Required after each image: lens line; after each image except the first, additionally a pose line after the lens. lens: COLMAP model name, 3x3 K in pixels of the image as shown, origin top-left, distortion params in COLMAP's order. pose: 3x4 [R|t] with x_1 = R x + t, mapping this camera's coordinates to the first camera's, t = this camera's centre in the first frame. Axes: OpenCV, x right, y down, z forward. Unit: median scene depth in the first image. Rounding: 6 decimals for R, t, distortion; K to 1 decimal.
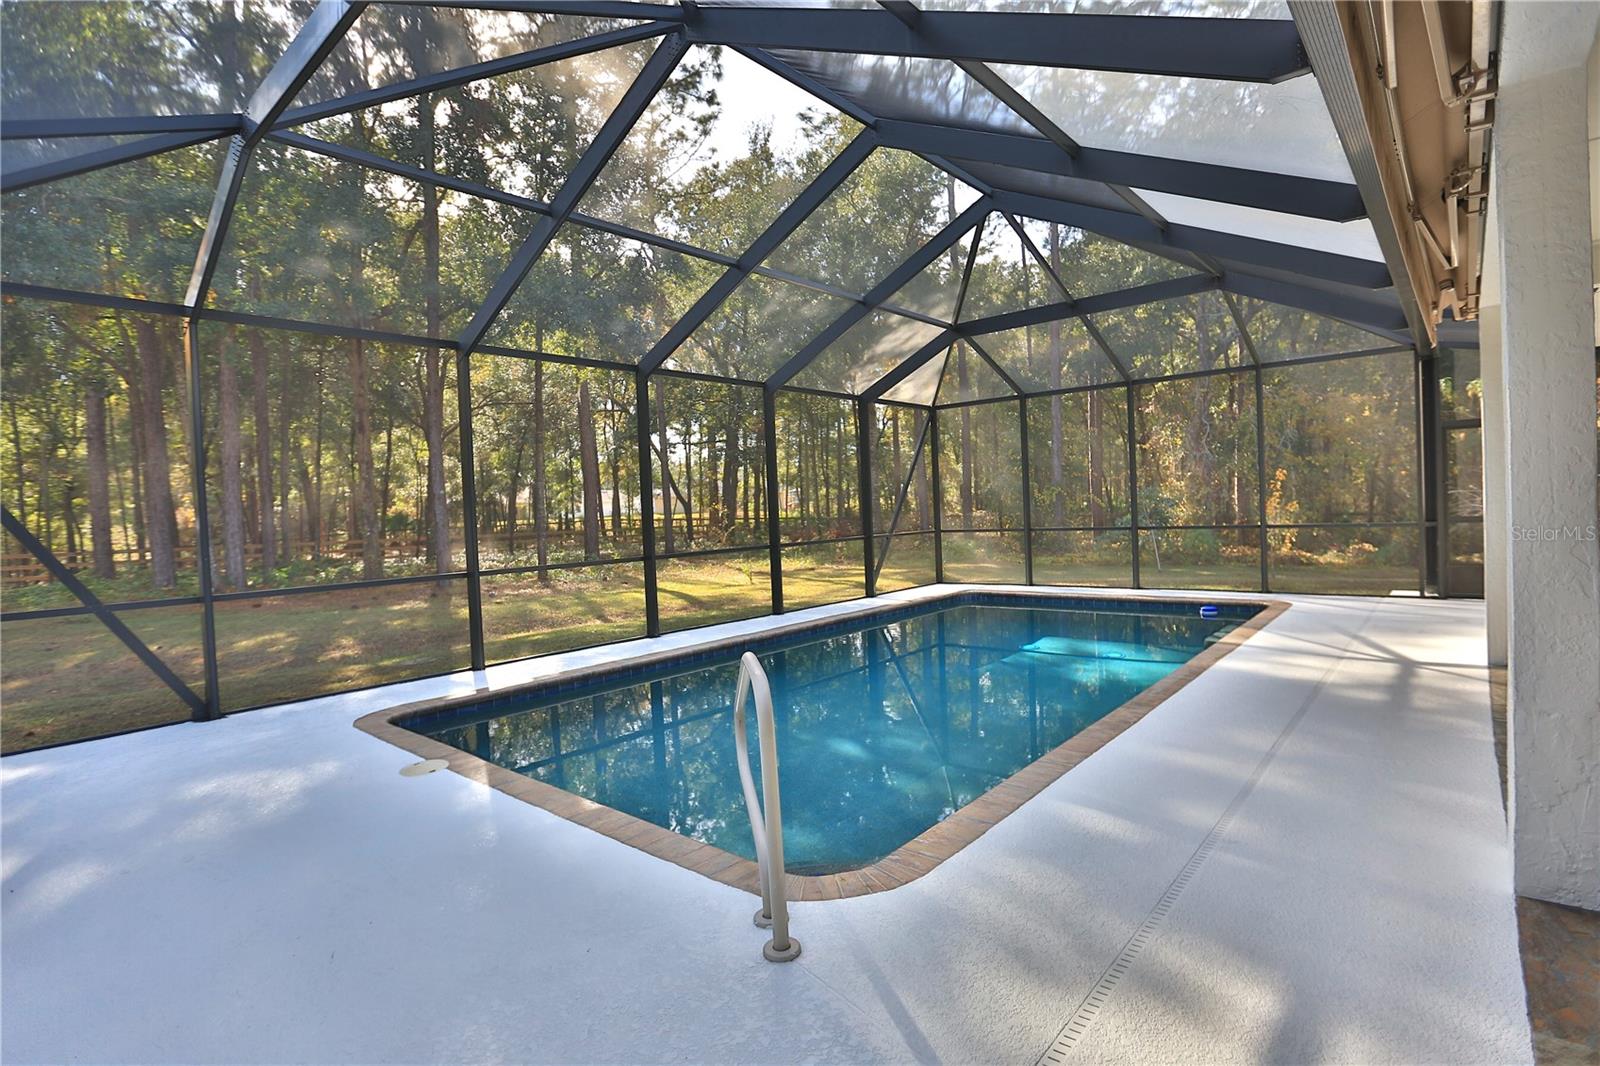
lens RADIAL K [[779.0, 0, 811.7], [0, 779.0, 527.7], [0, 0, 1]] dist [-0.040748, 0.012546]
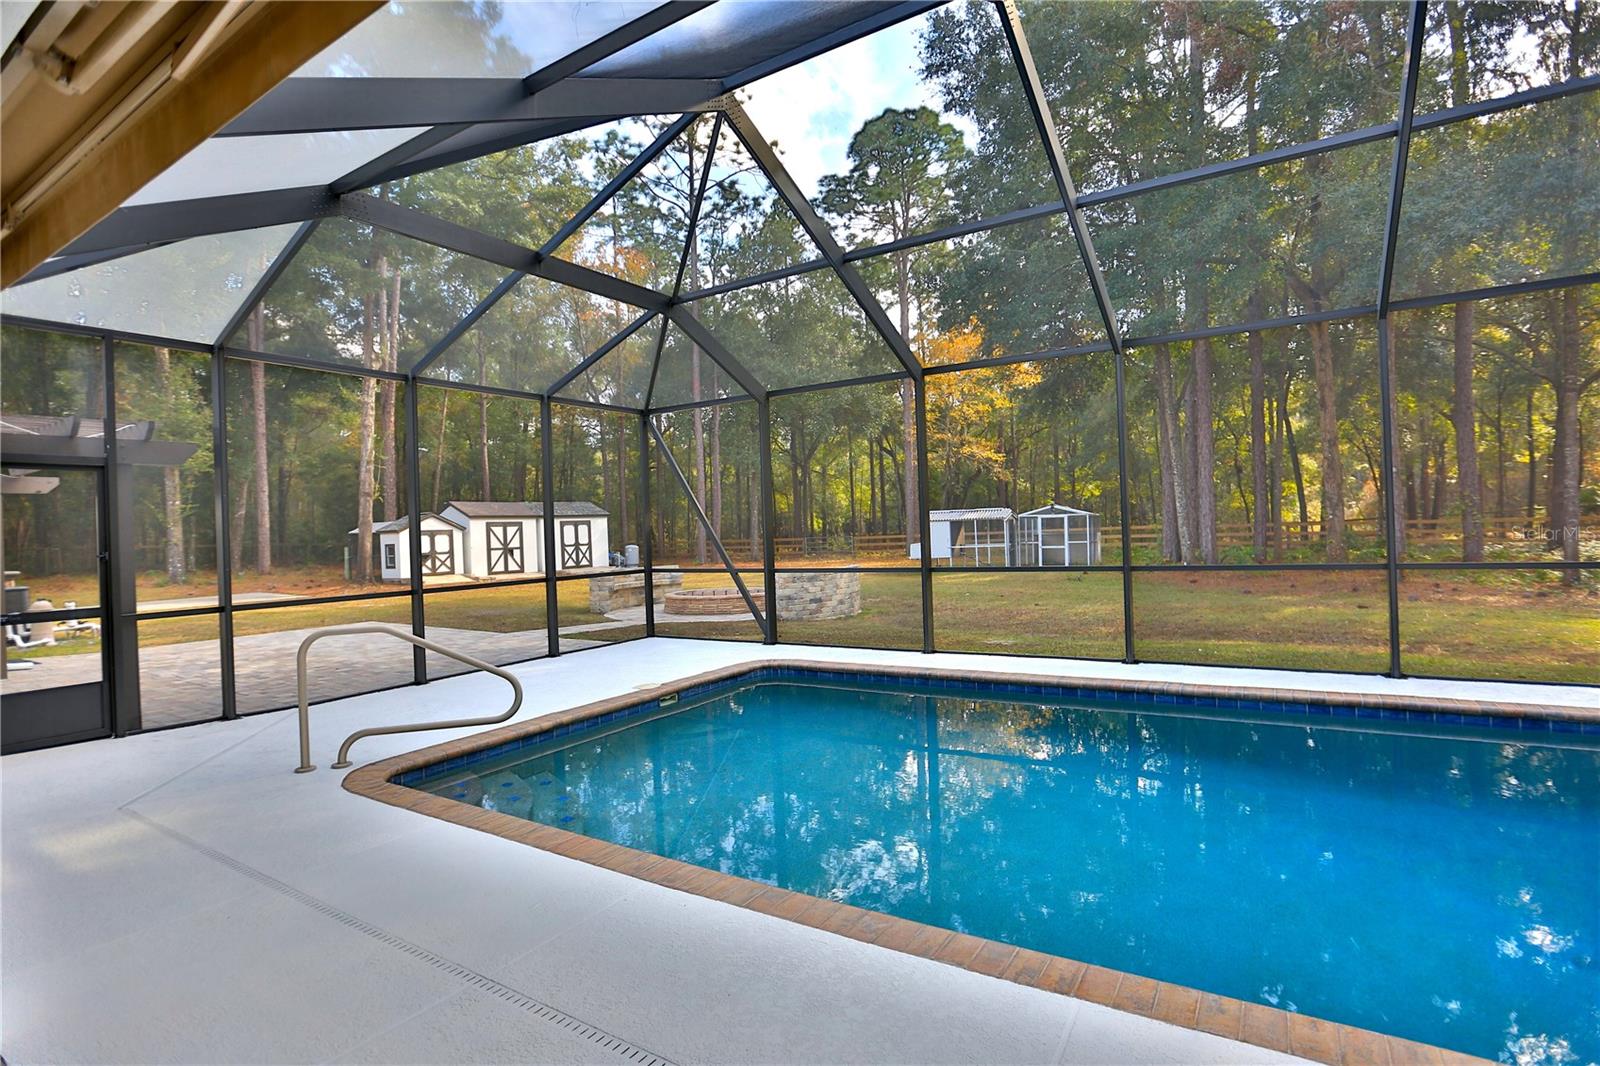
lens RADIAL K [[779.0, 0, 809.5], [0, 779.0, 528.7], [0, 0, 1]] dist [-0.040748, 0.012546]
pose [[0.153033, 0.036145, -0.987560, 0.543882], [0.006164, 0.999277, 0.037529, -0.037511], [0.988202, -0.011830, 0.152700, 0.516999]]
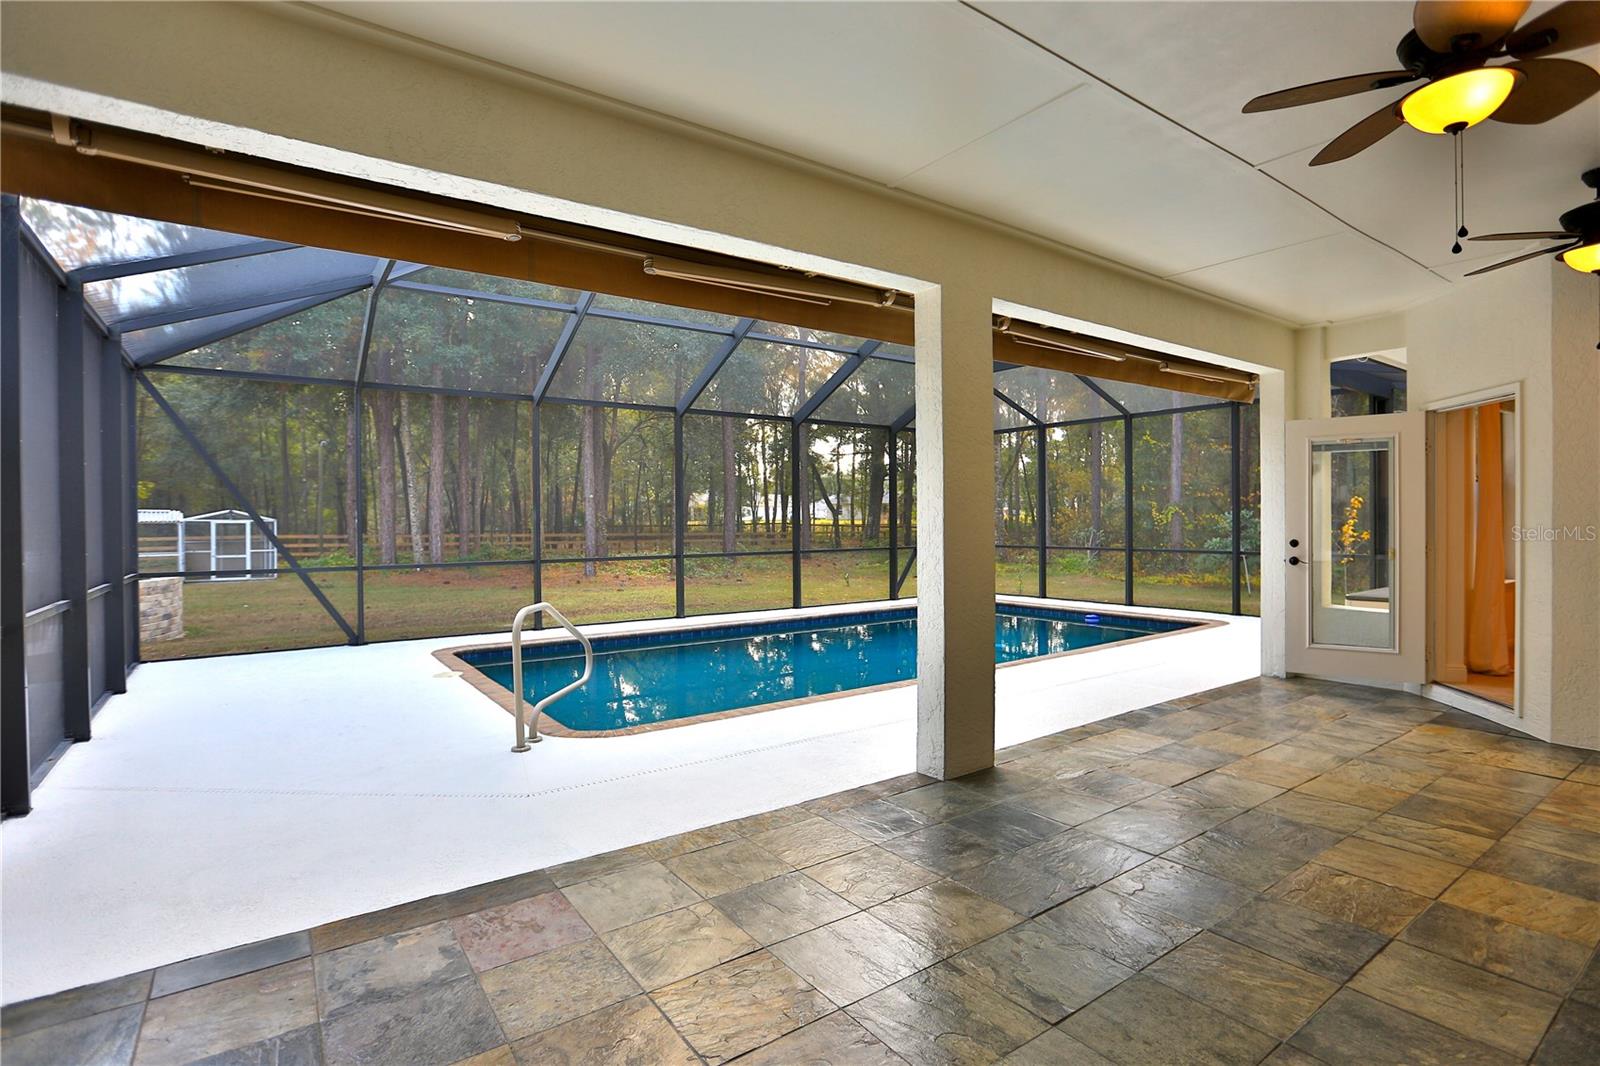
lens RADIAL K [[779.0, 0, 810.2], [0, 779.0, 528.9], [0, 0, 1]] dist [-0.040748, 0.012546]
pose [[0.971798, 0.035789, -0.233082, 0.291502], [-0.037520, 0.999291, -0.002995, -0.010385], [0.232809, 0.011656, 0.972453, -0.198176]]
